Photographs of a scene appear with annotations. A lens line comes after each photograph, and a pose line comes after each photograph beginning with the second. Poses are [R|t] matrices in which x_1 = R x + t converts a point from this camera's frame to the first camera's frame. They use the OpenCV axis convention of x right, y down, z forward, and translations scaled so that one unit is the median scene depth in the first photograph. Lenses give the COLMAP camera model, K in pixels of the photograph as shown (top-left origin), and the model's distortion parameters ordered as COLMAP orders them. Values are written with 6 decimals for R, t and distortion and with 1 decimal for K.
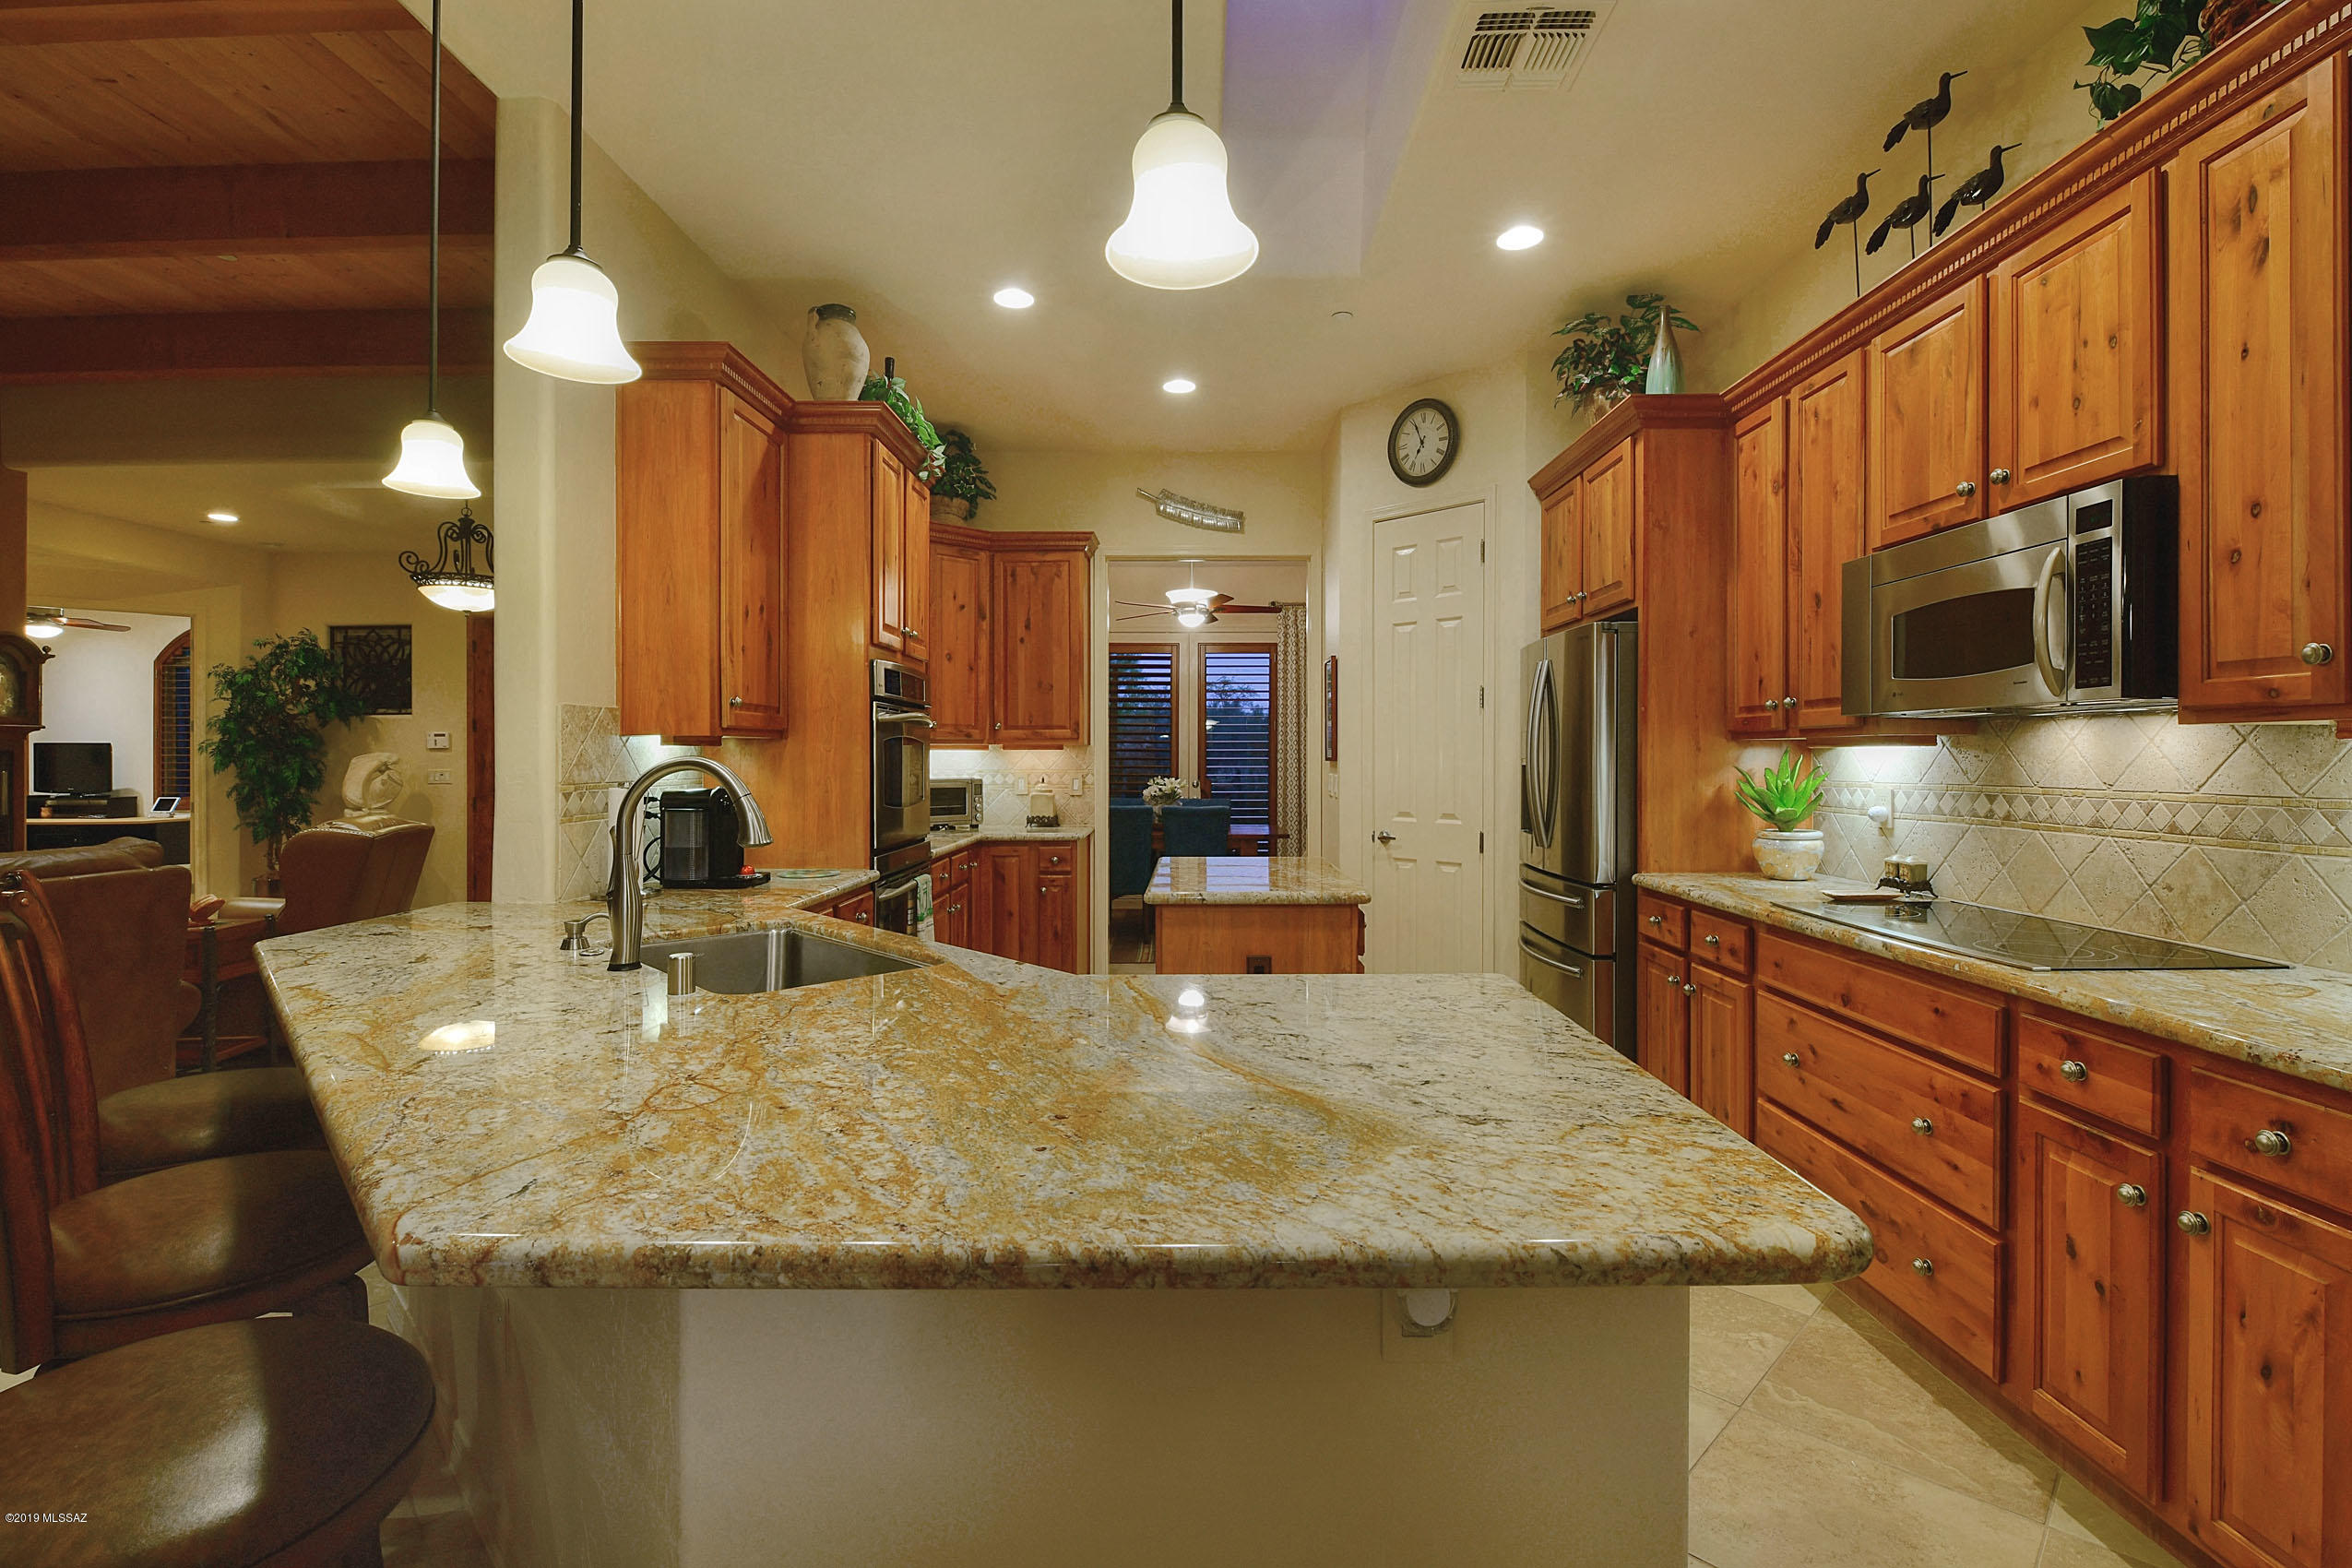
lens RADIAL K [[1064.9, 0, 1210.0], [0, 1064.9, 761.8], [0, 0, 1]] dist [-0.006568, -0.007171]
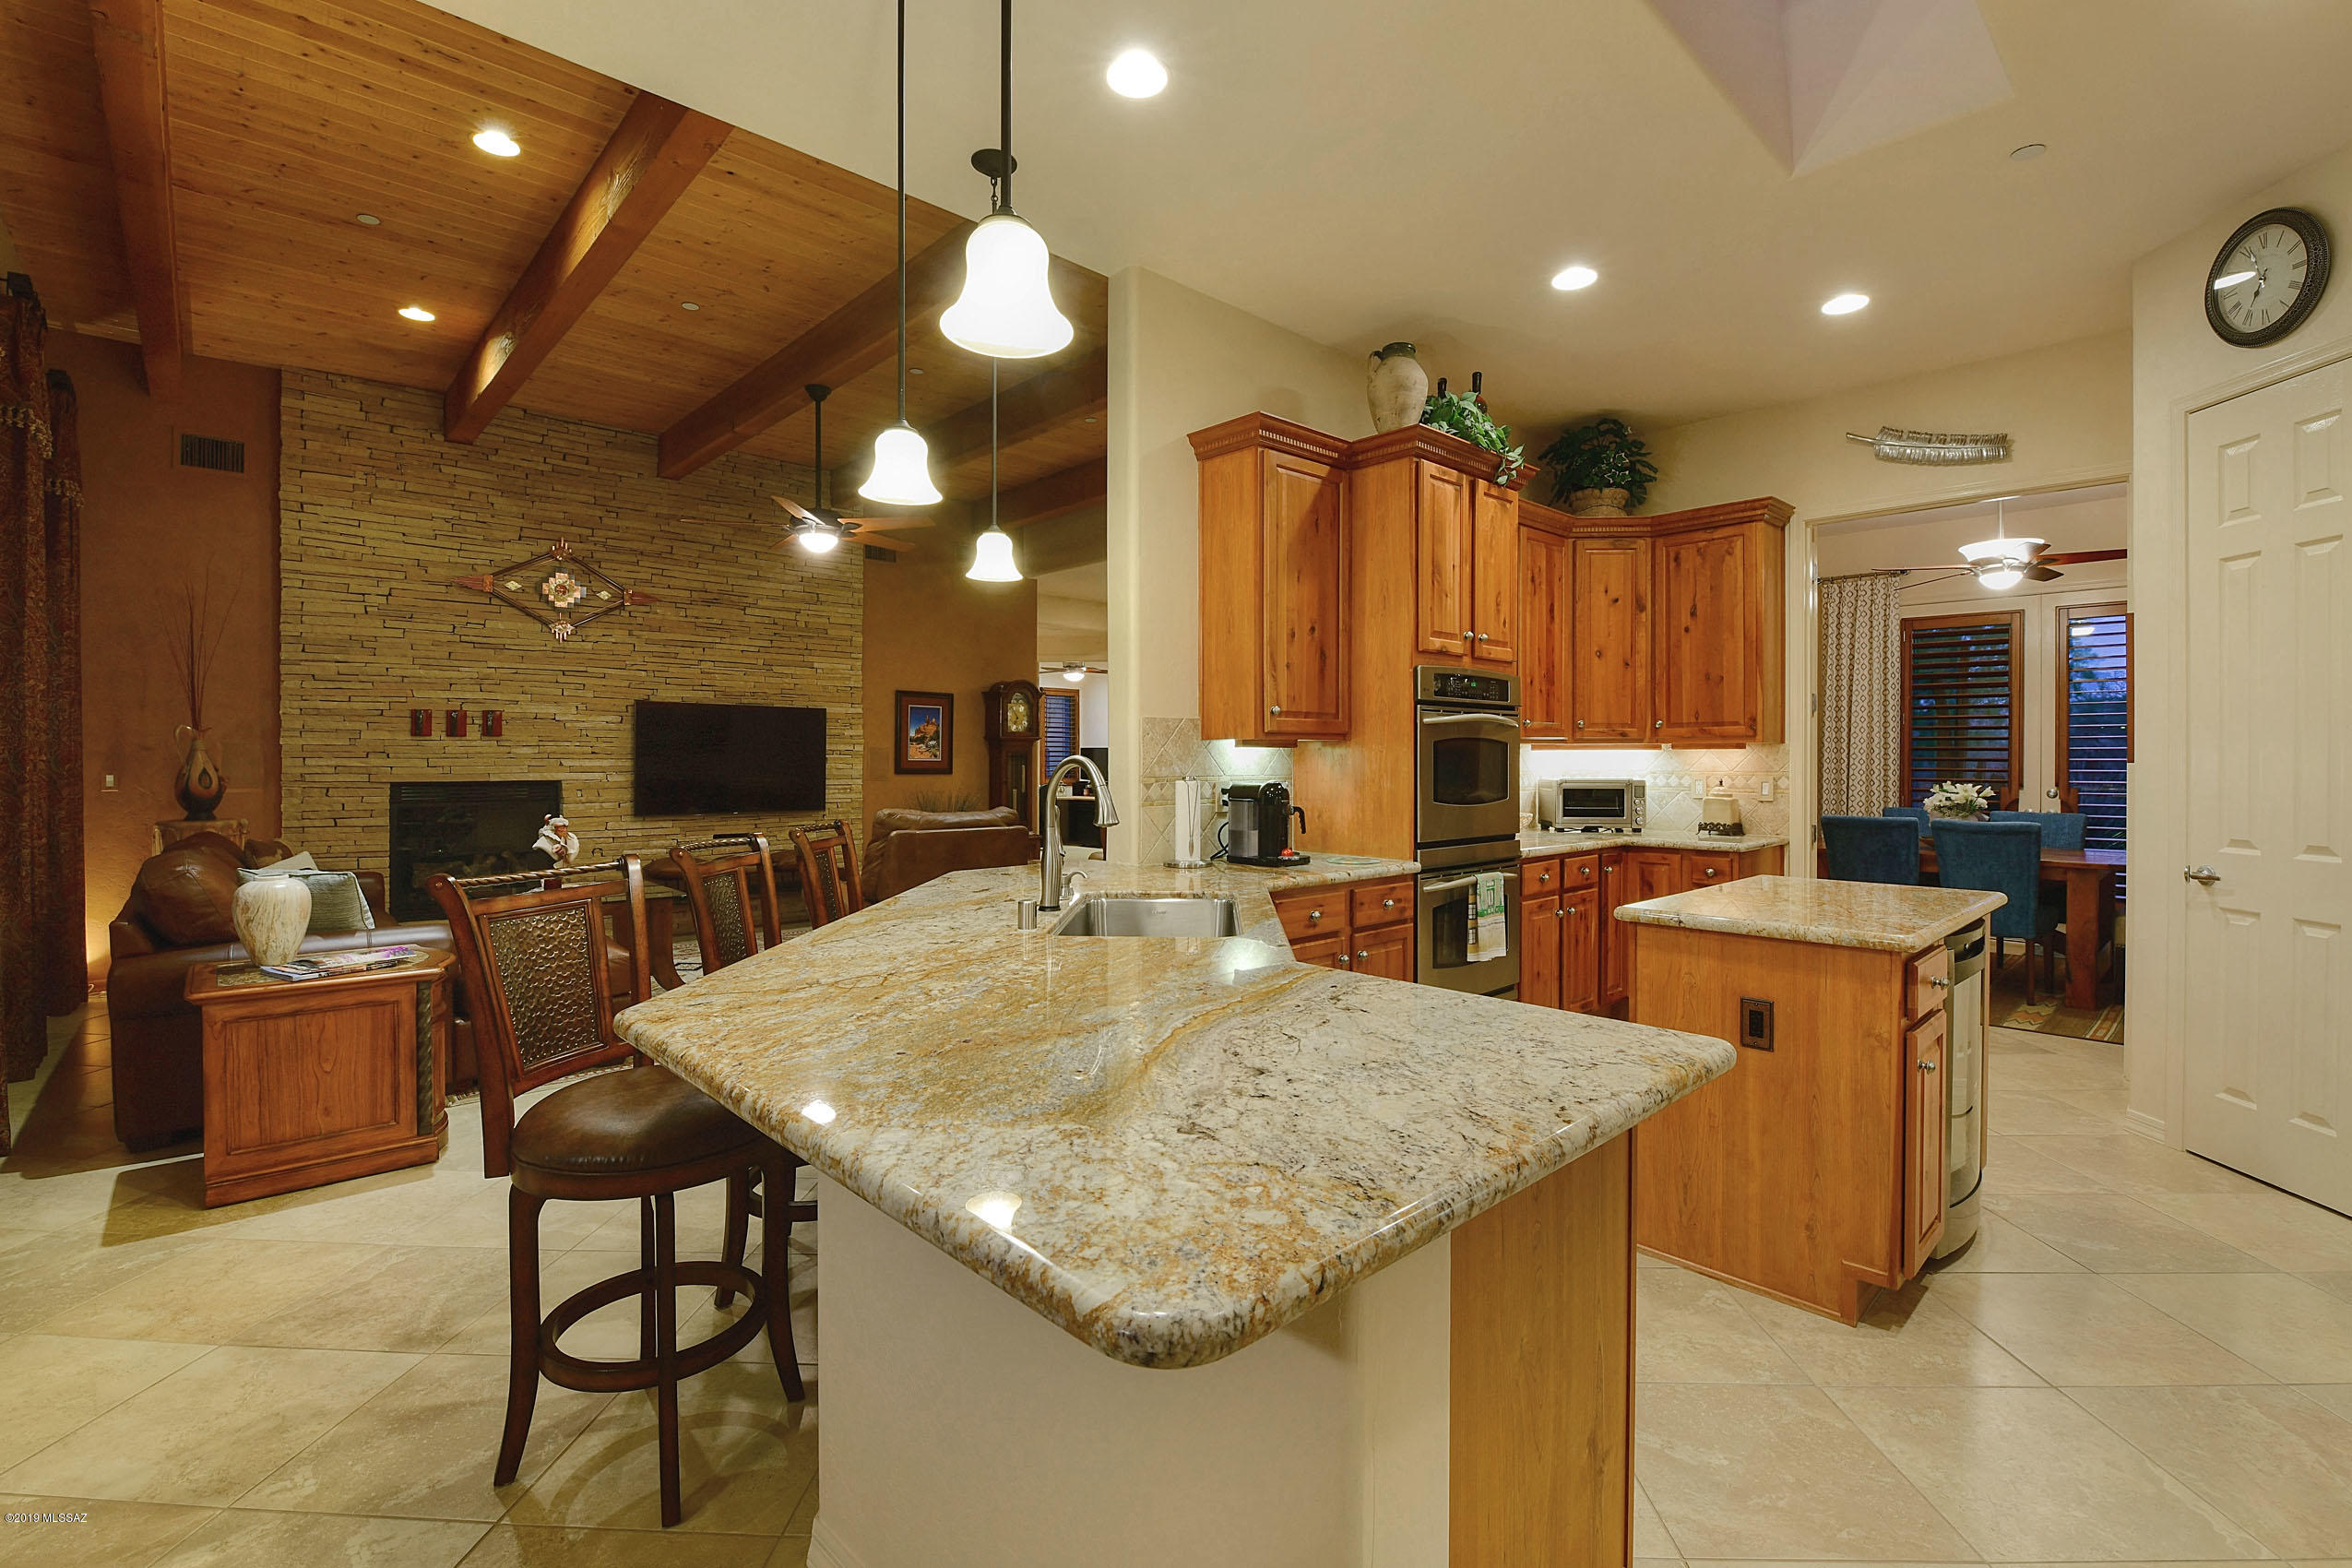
lens RADIAL K [[1064.9, 0, 1204.9], [0, 1064.9, 760.5], [0, 0, 1]] dist [-0.006568, -0.007171]
pose [[0.676791, 0.002650, -0.736170, 0.343373], [-0.003766, 0.999993, 0.000137, -0.000164], [0.736166, 0.002679, 0.676796, 0.123674]]
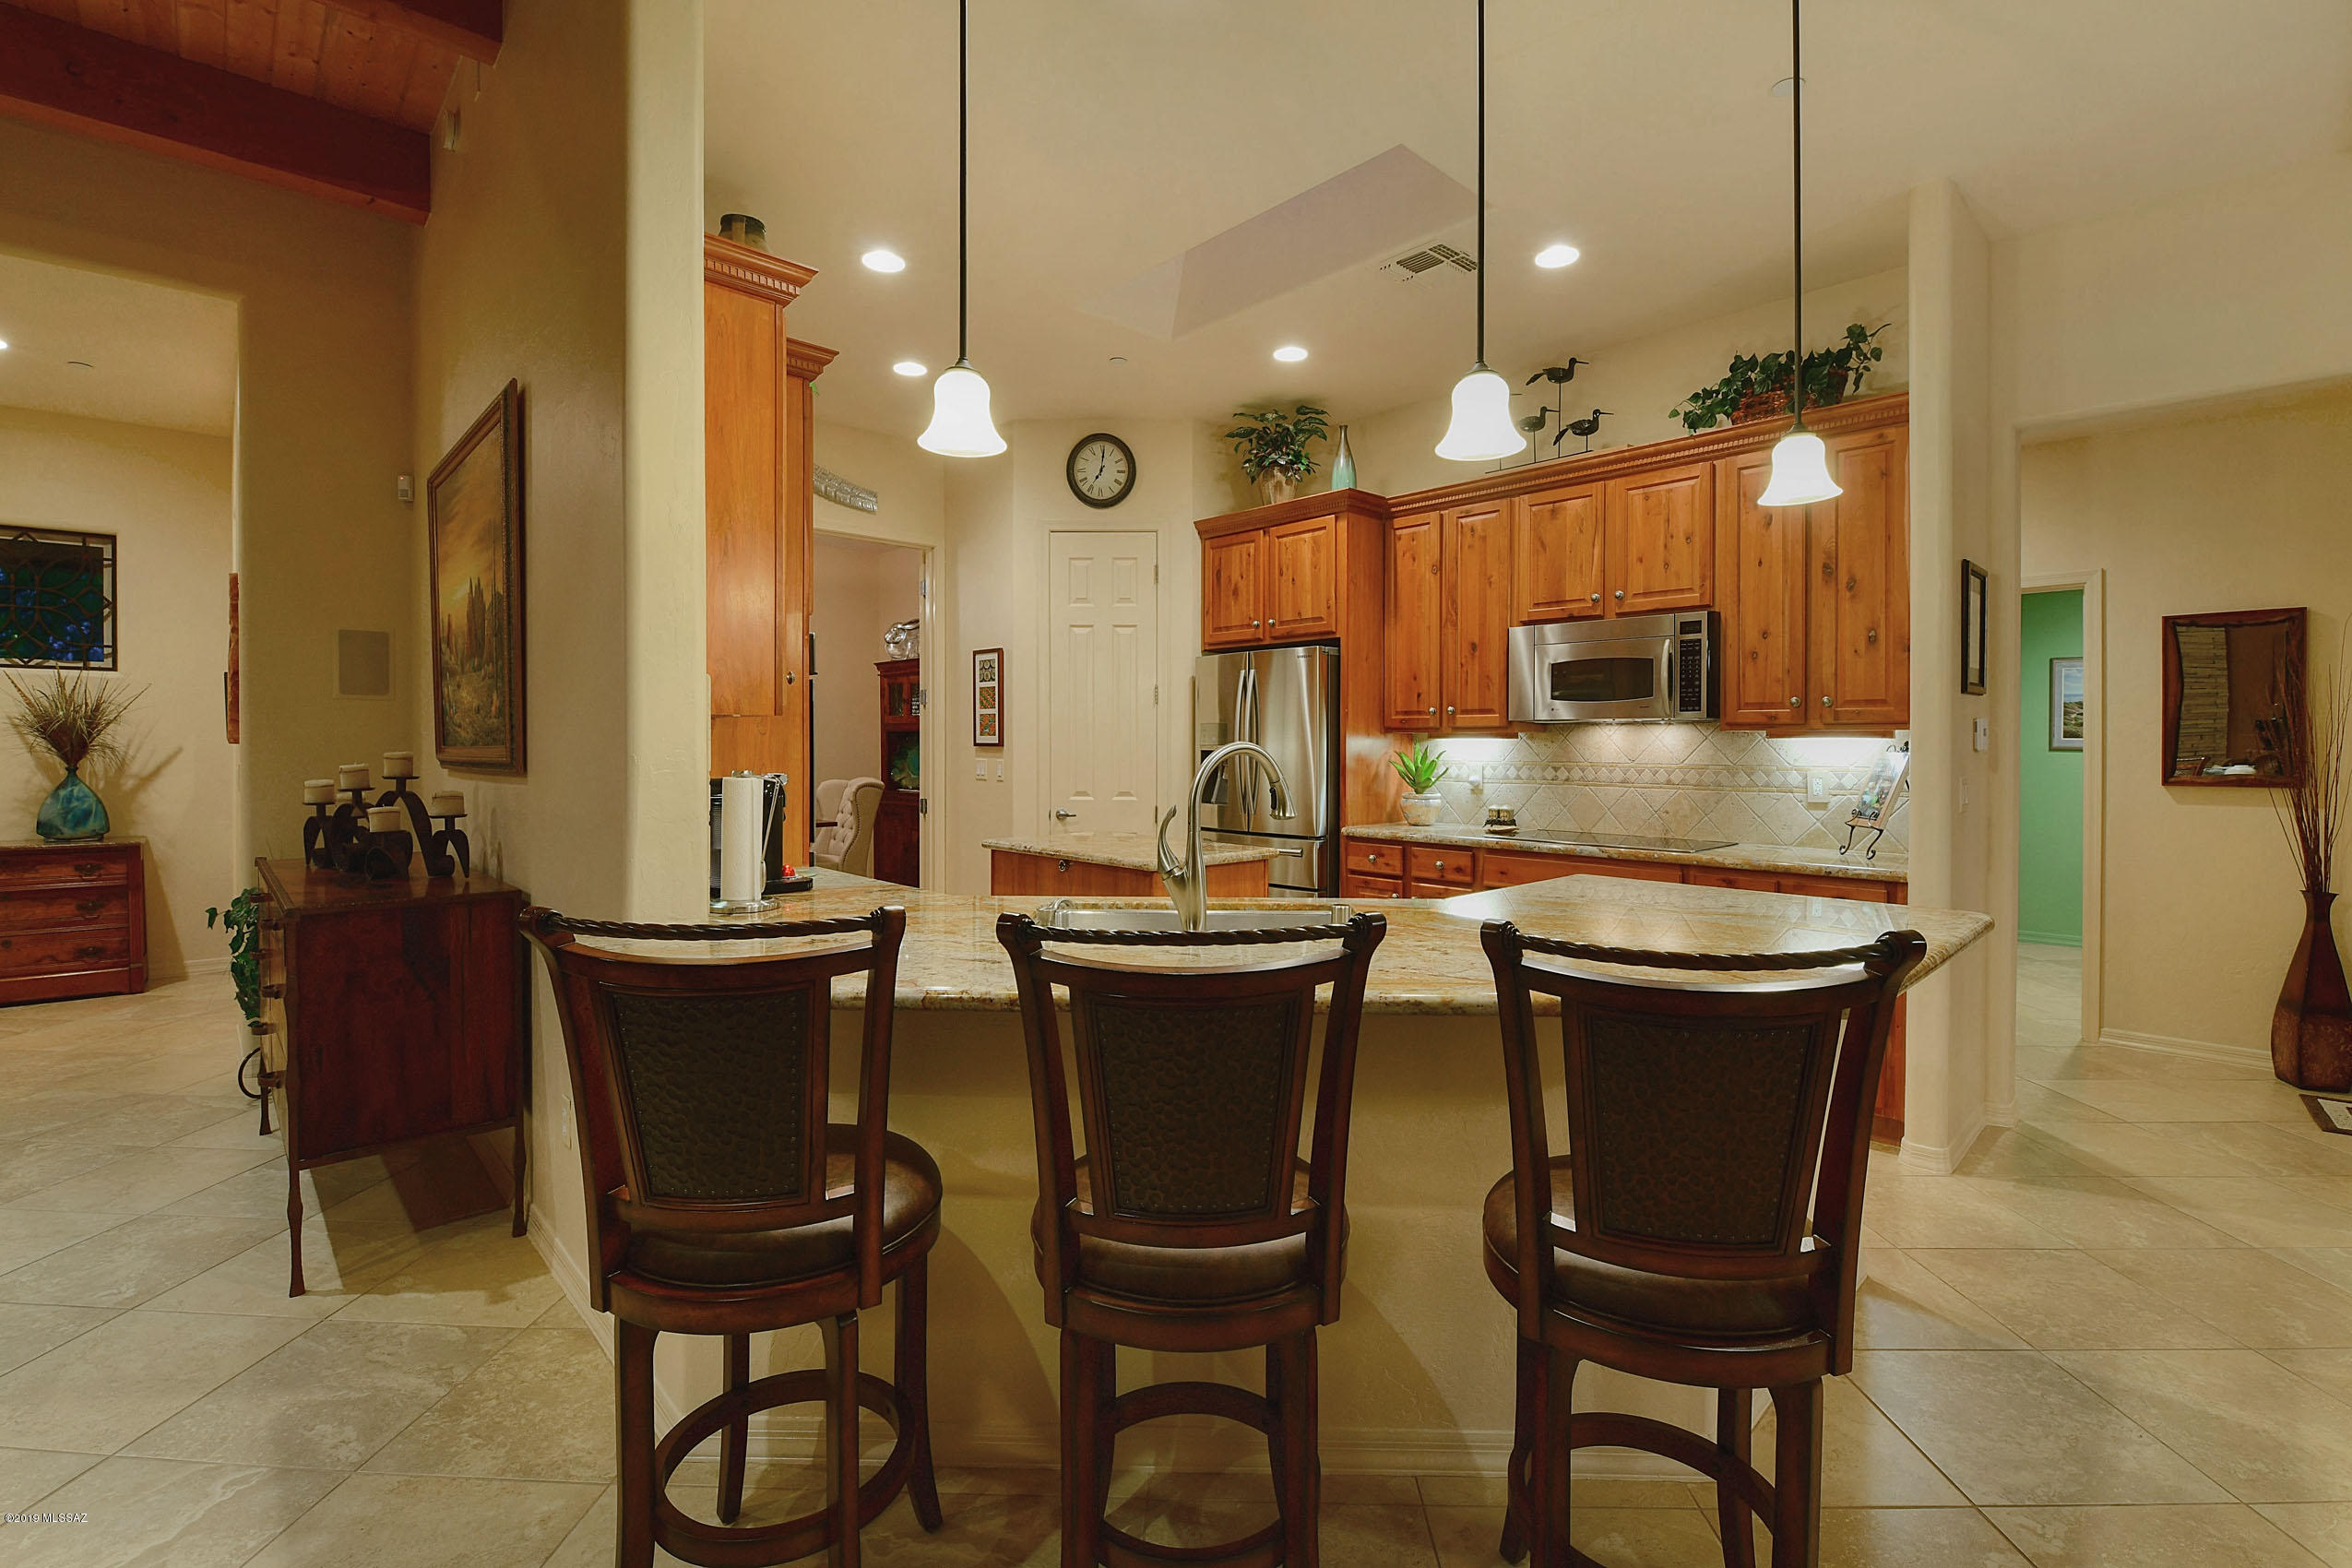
lens RADIAL K [[1064.9, 0, 1248.1], [0, 1064.9, 748.9], [0, 0, 1]] dist [-0.006568, -0.007171]
pose [[0.699590, 0.000558, 0.714544, -0.761640], [-0.001870, 0.999998, 0.001050, 0.000075], [-0.714542, -0.002071, 0.699590, 0.114144]]
